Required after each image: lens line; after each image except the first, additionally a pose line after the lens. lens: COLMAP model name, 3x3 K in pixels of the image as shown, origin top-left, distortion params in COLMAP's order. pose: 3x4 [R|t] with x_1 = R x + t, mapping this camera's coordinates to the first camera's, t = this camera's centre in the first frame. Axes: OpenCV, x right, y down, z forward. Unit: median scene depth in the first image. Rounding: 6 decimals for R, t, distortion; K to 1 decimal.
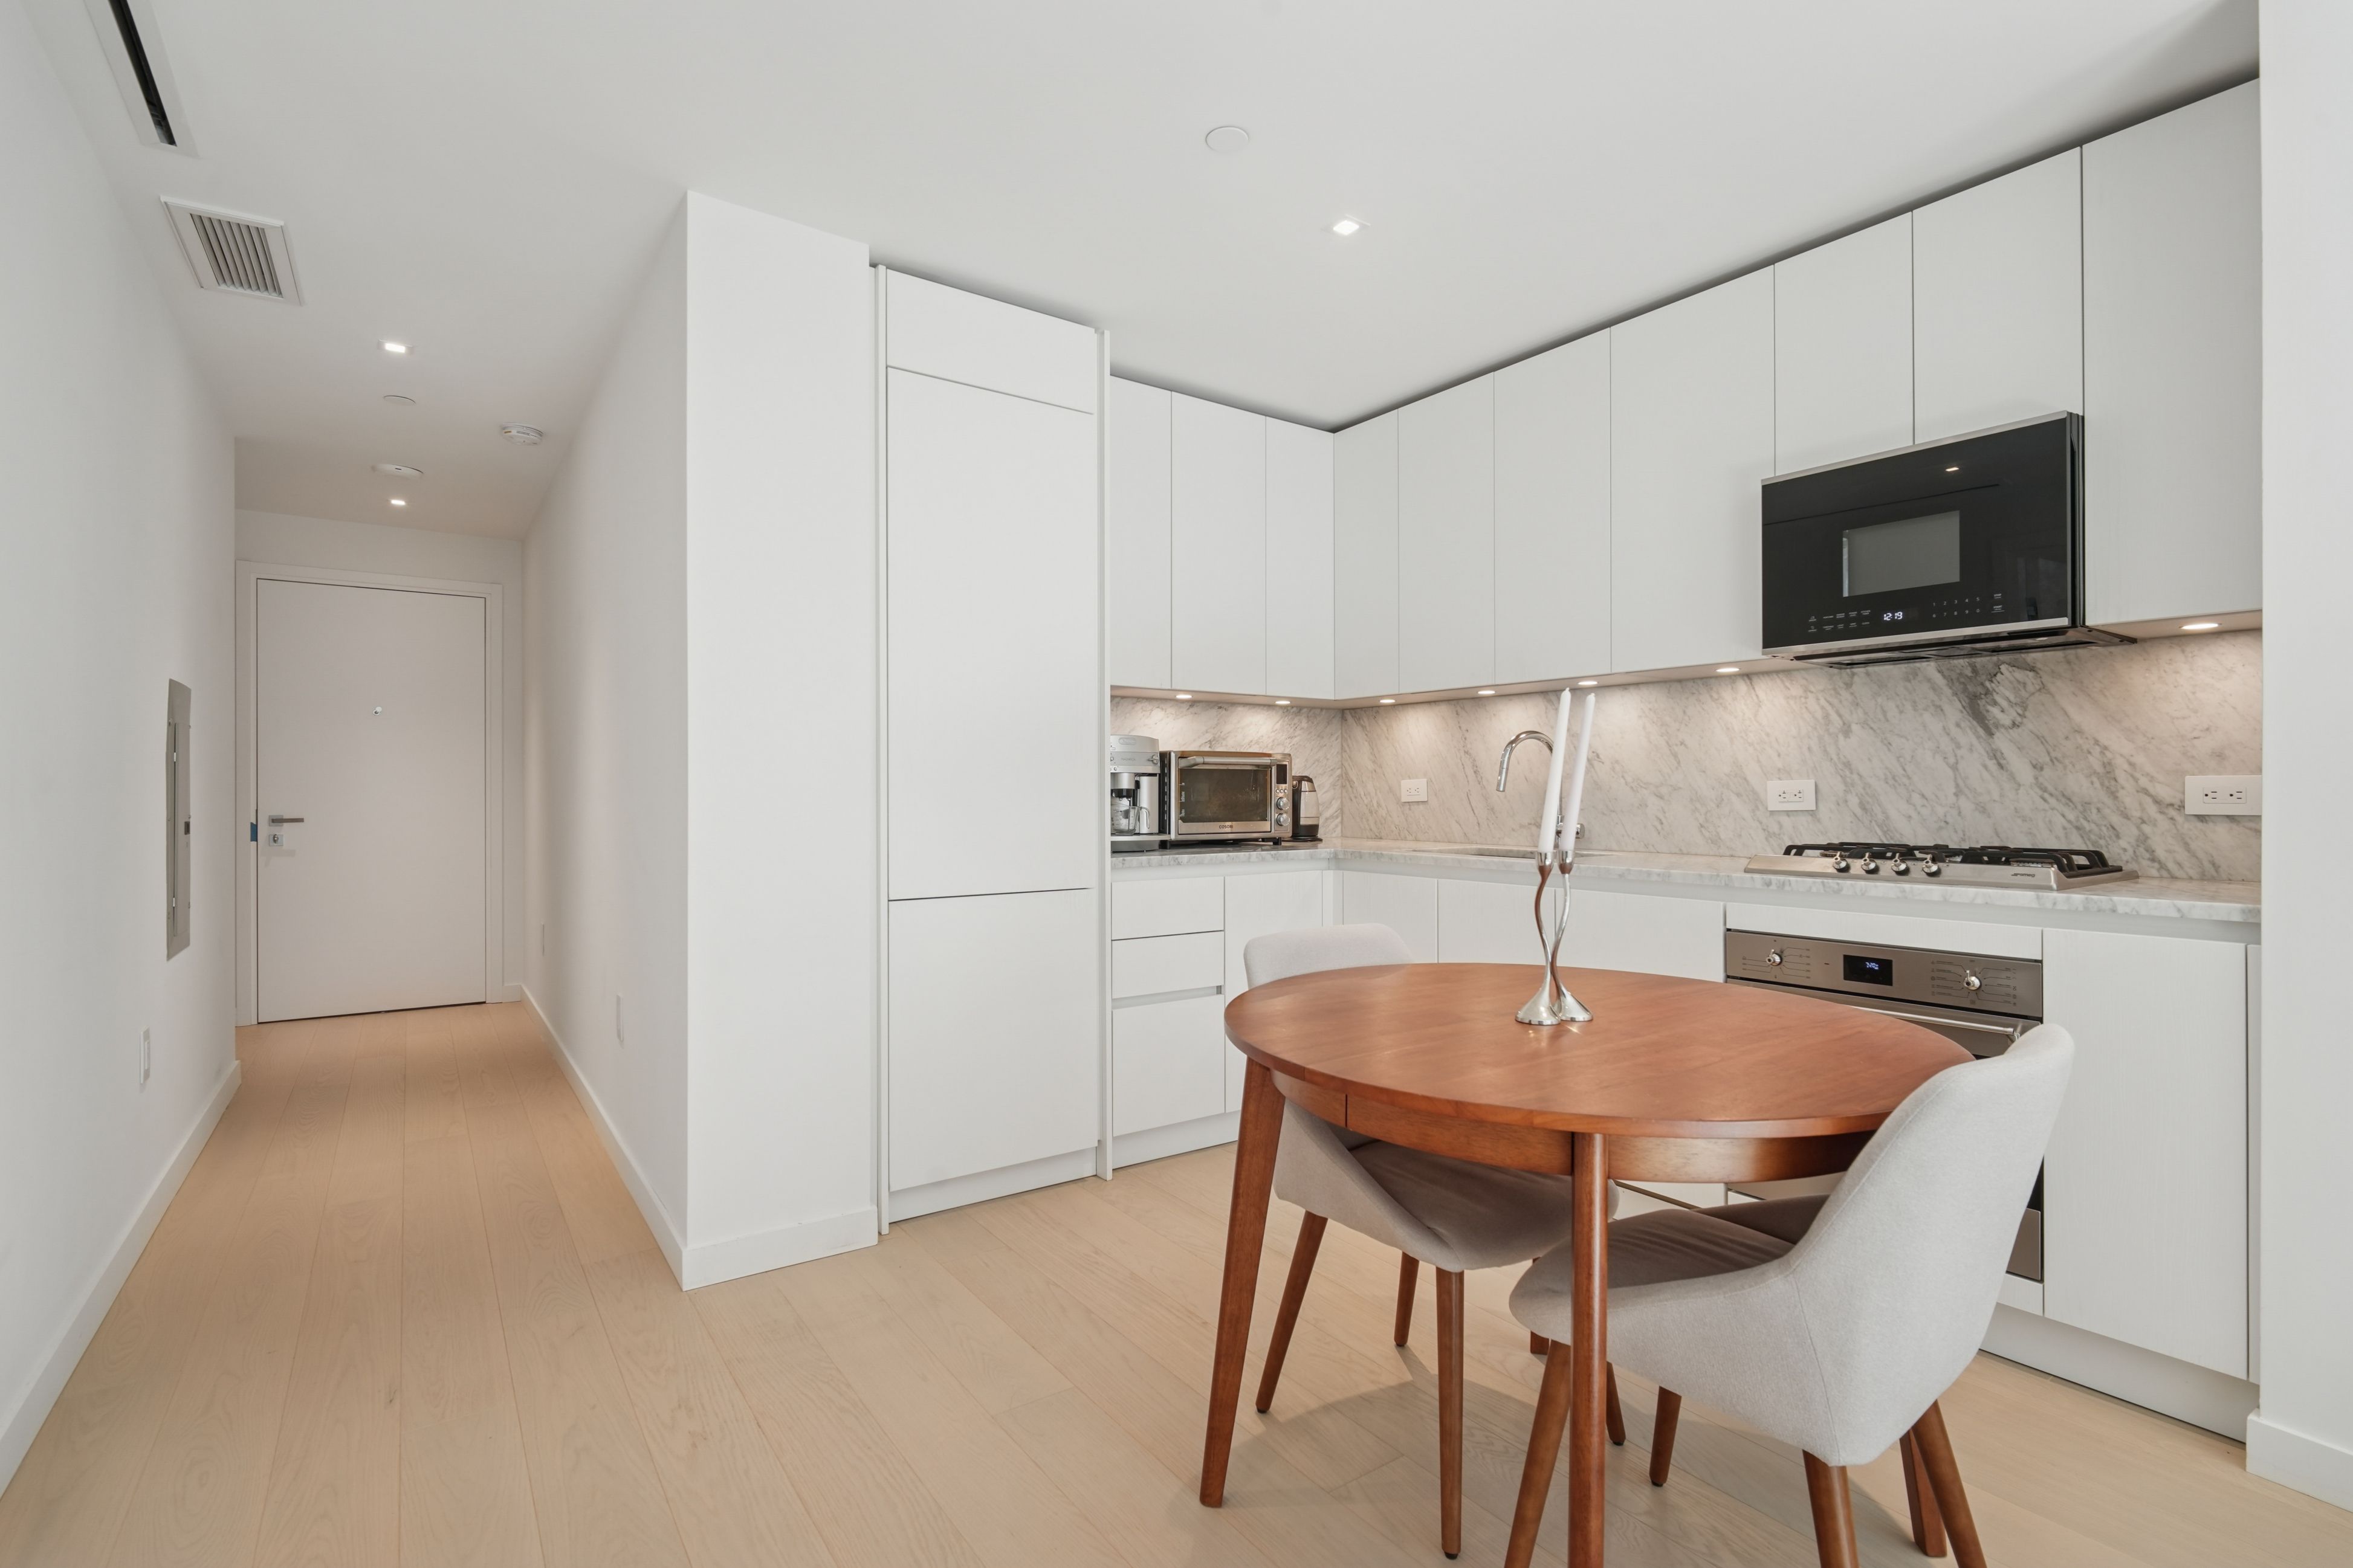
lens RADIAL K [[1106.6, 0, 1176.5], [0, 1106.6, 784.0], [0, 0, 1]] dist [0.004544, 0.000244]
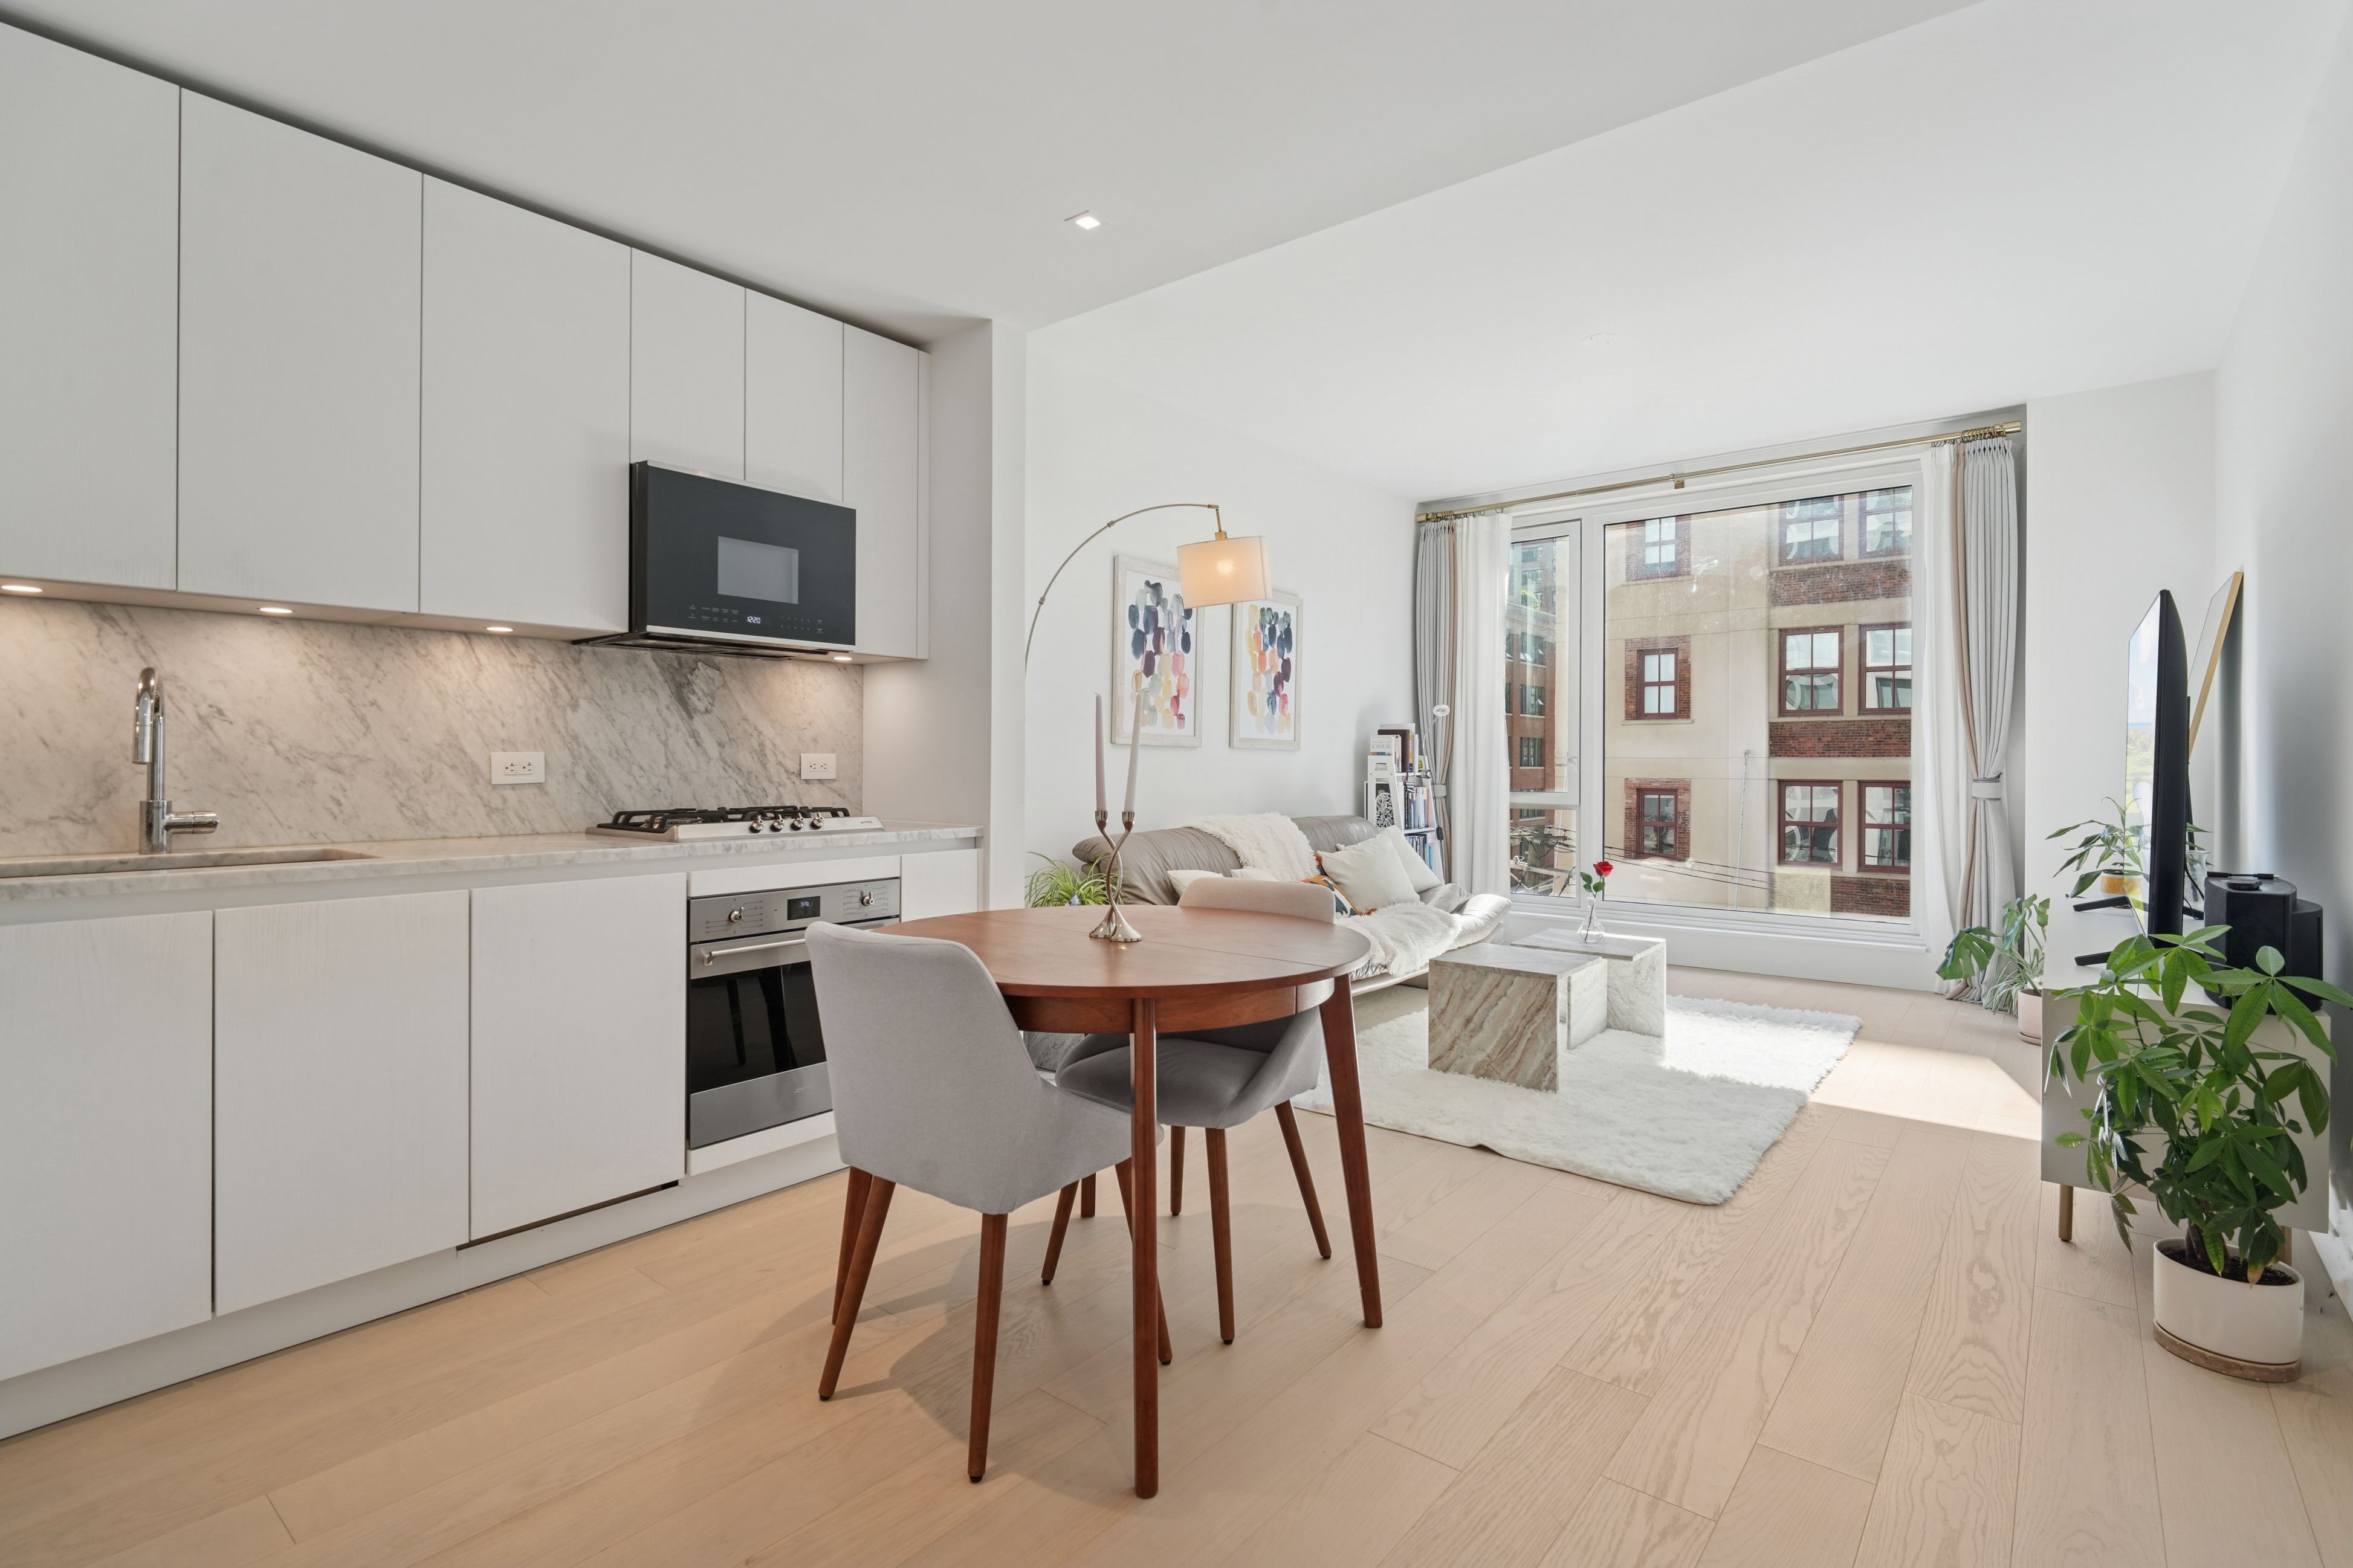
lens RADIAL K [[1106.6, 0, 1176.5], [0, 1106.6, 784.0], [0, 0, 1]] dist [0.004544, 0.000244]
pose [[-0.265976, -0.019431, 0.963784, -0.566317], [-0.009106, 0.999803, 0.017644, 0.002360], [-0.963937, -0.004084, -0.266100, 0.768581]]
